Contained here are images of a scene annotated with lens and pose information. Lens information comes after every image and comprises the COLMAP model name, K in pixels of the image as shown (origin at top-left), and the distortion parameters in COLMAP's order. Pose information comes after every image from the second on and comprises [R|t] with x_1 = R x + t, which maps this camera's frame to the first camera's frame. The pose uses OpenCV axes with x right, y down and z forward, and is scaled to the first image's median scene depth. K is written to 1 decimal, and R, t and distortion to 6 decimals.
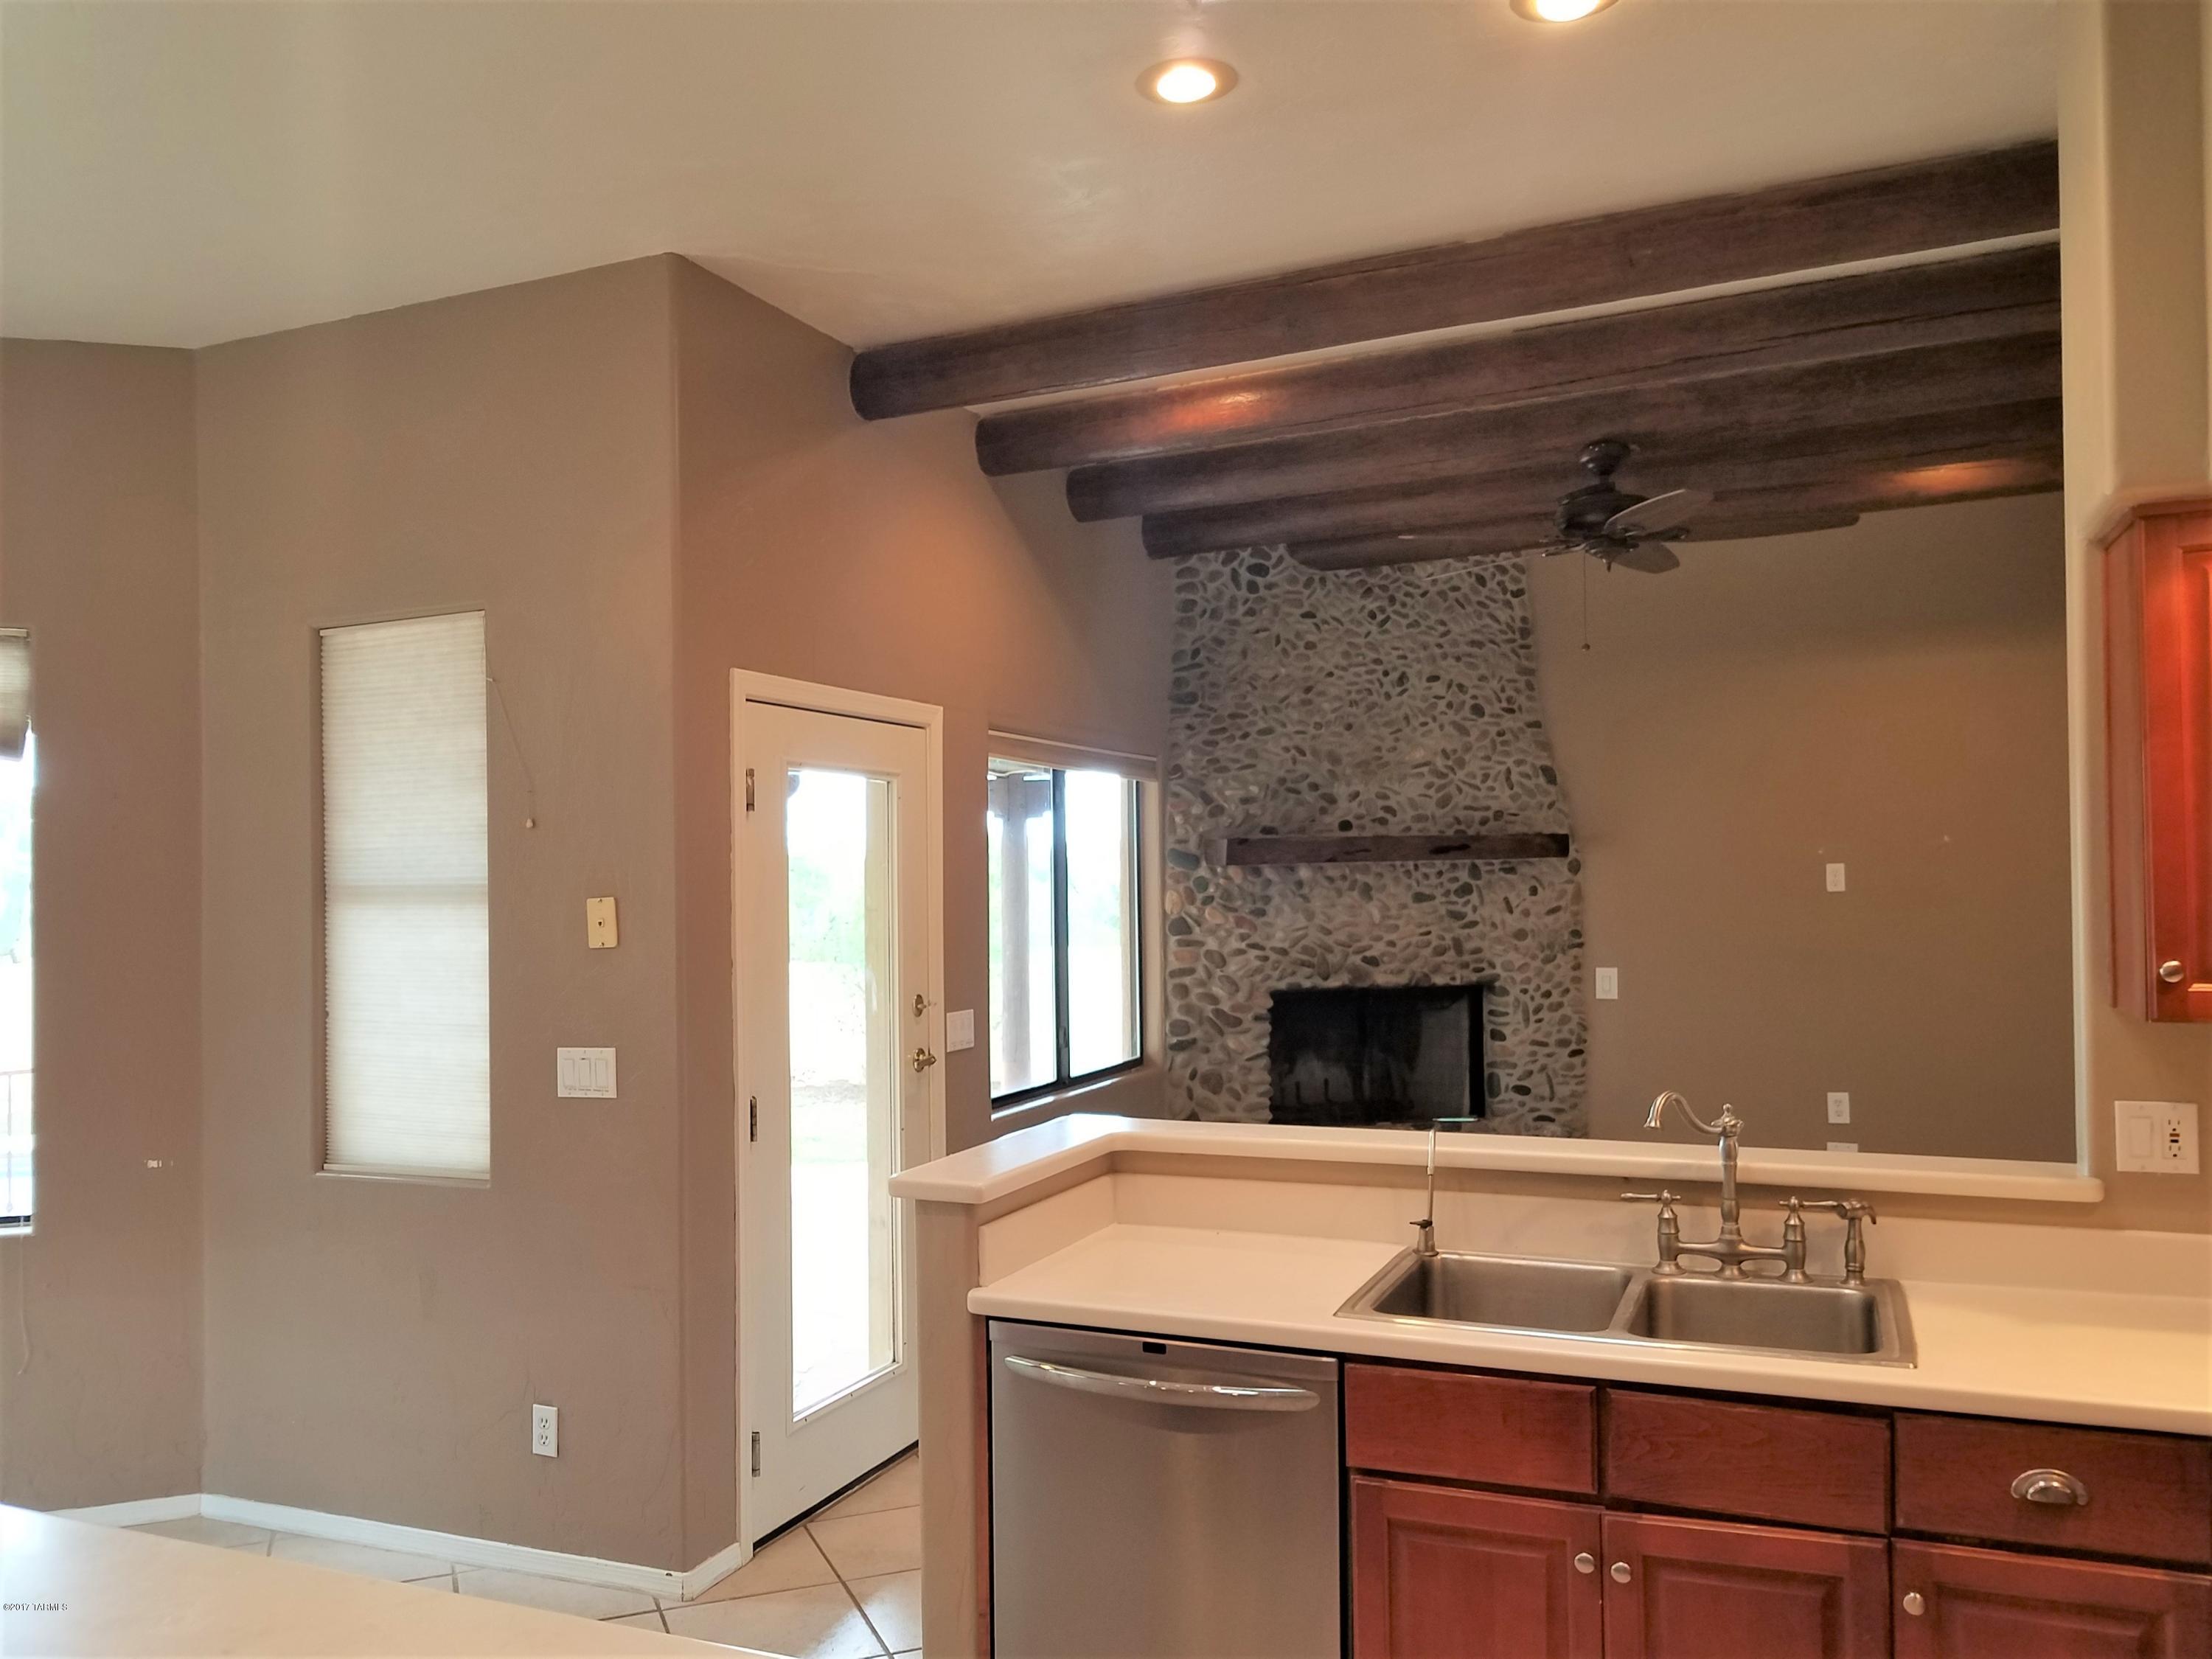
lens RADIAL K [[1722.8, 0, 1030.3], [0, 1722.8, 855.4], [0, 0, 1]] dist [0.003962, -0.005430]
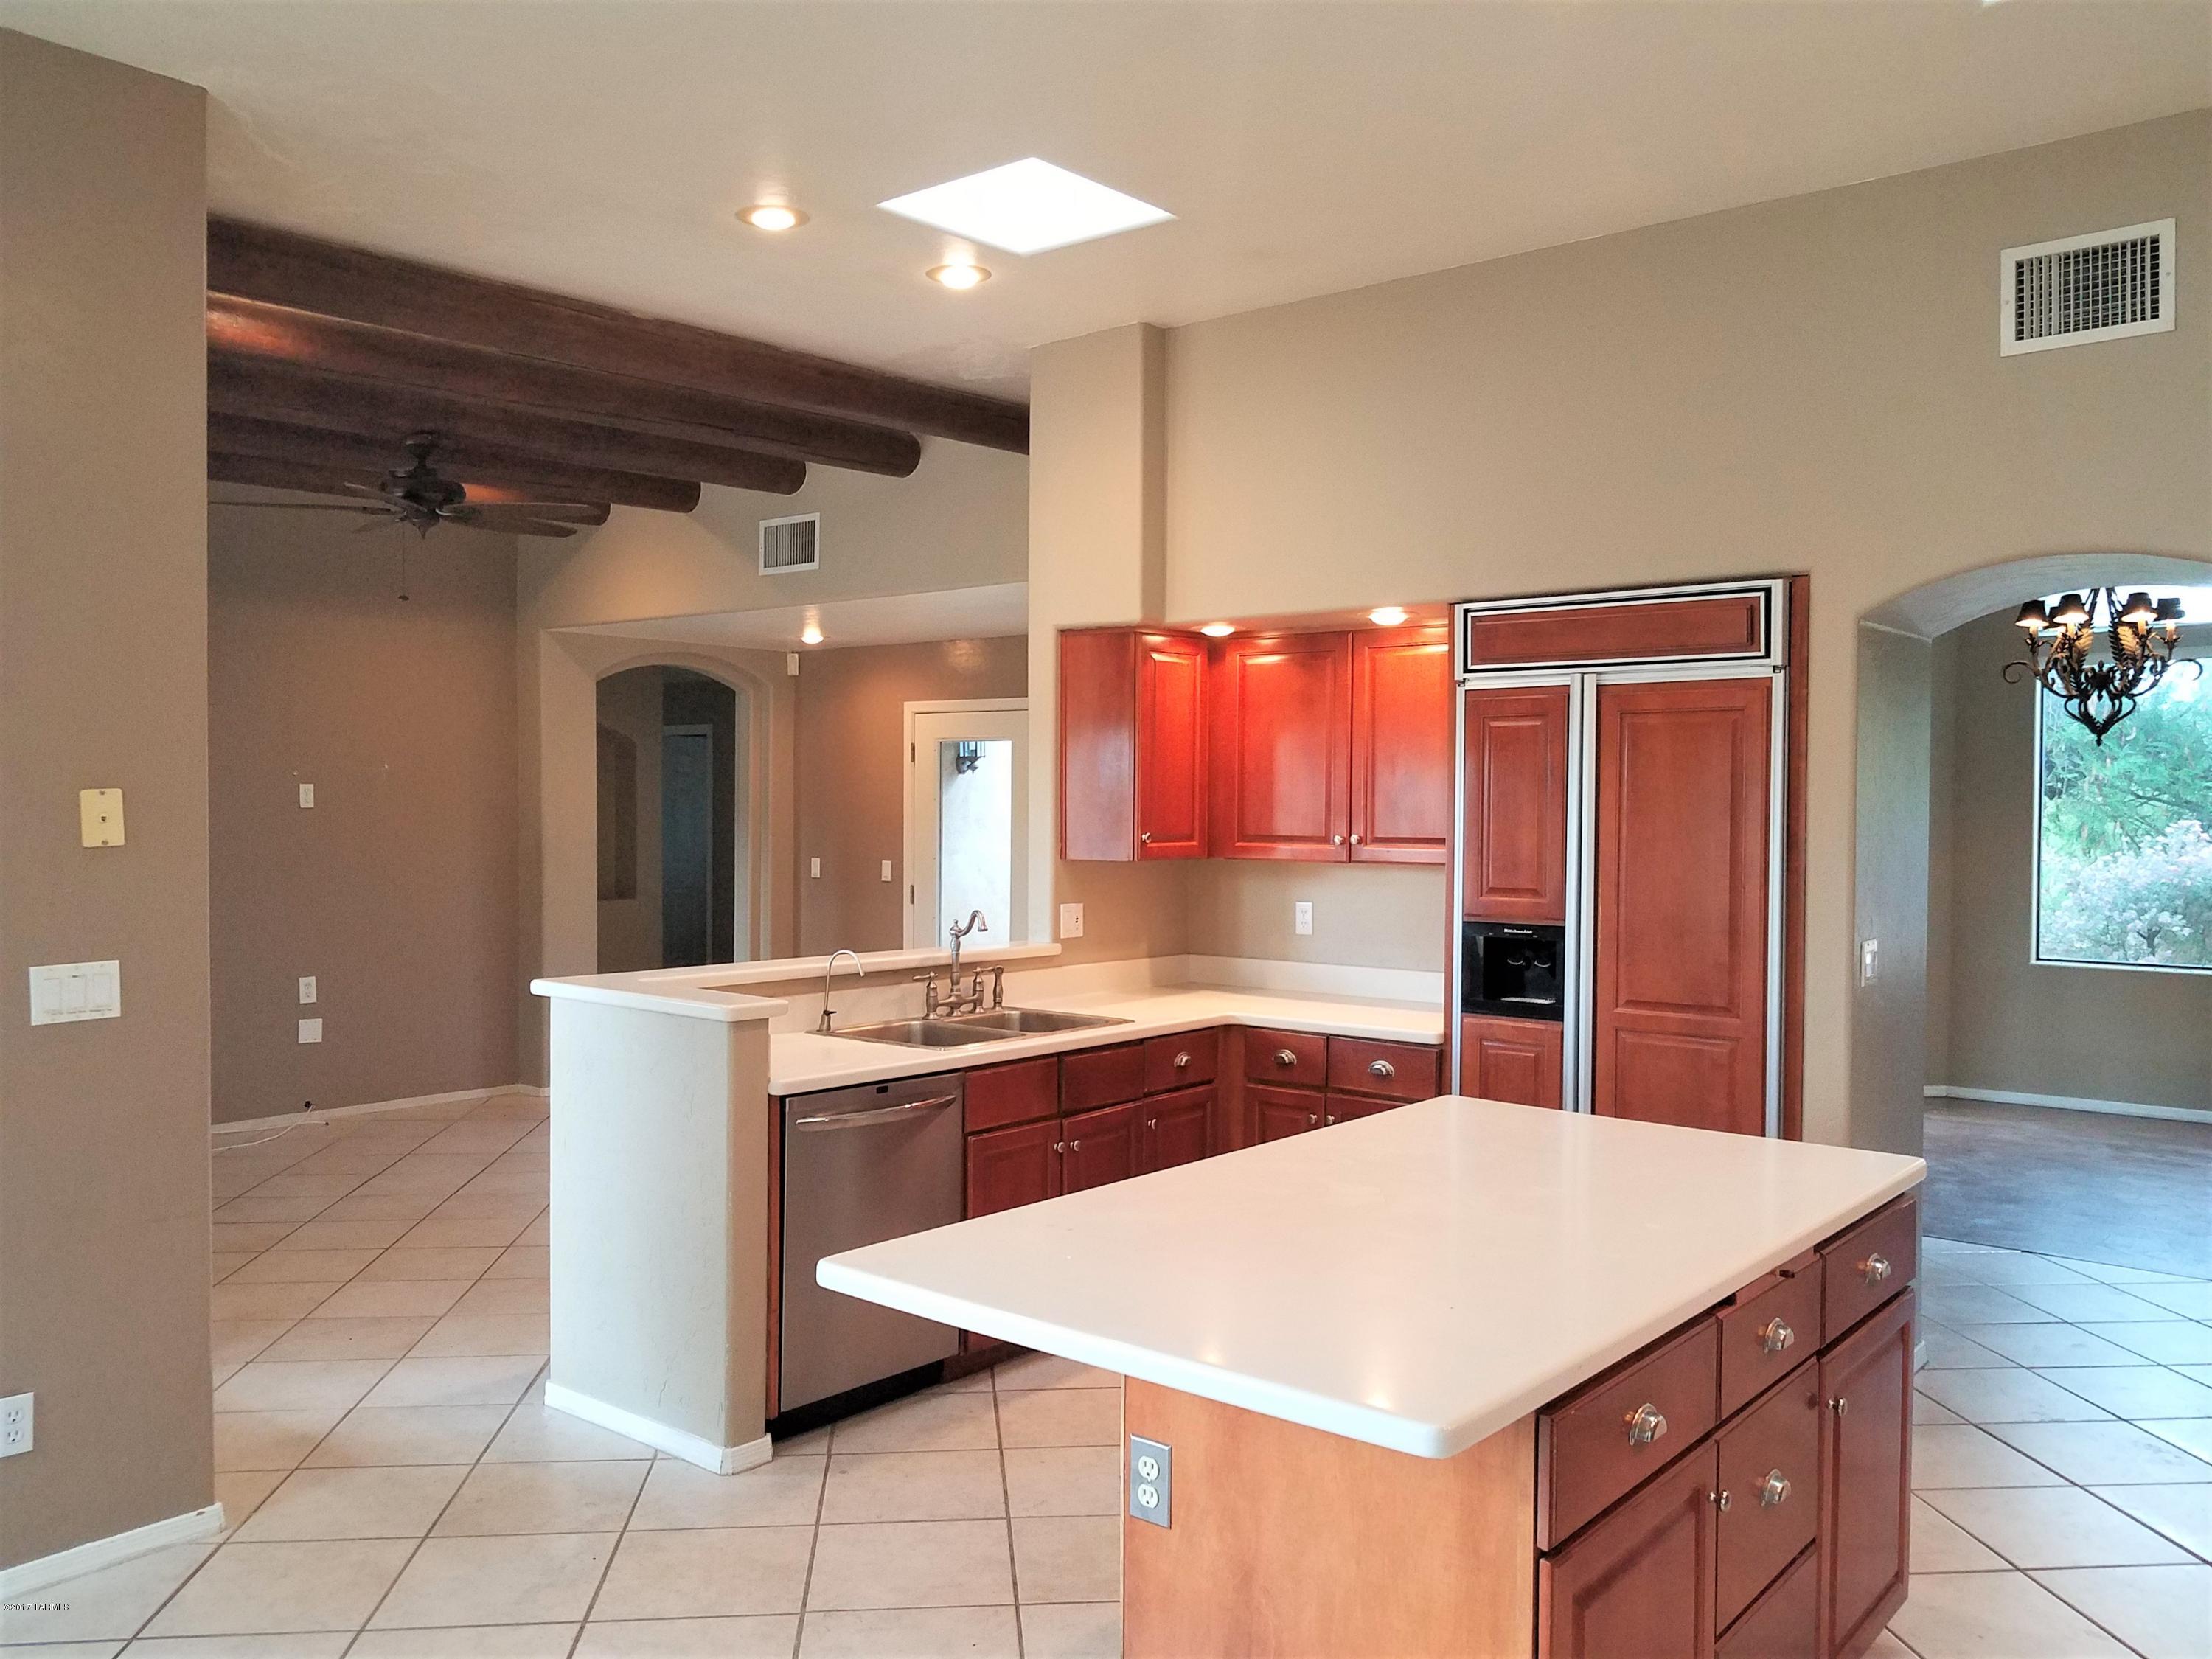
lens RADIAL K [[1724.0, 0, 1106.0], [0, 1724.0, 829.5], [0, 0, 1]] dist [-0.006199, -0.008097]
pose [[0.268431, 0.001072, 0.963298, -0.953105], [-0.025061, 0.999669, 0.005871, 0.027344], [-0.962973, -0.025717, 0.268369, 0.279424]]
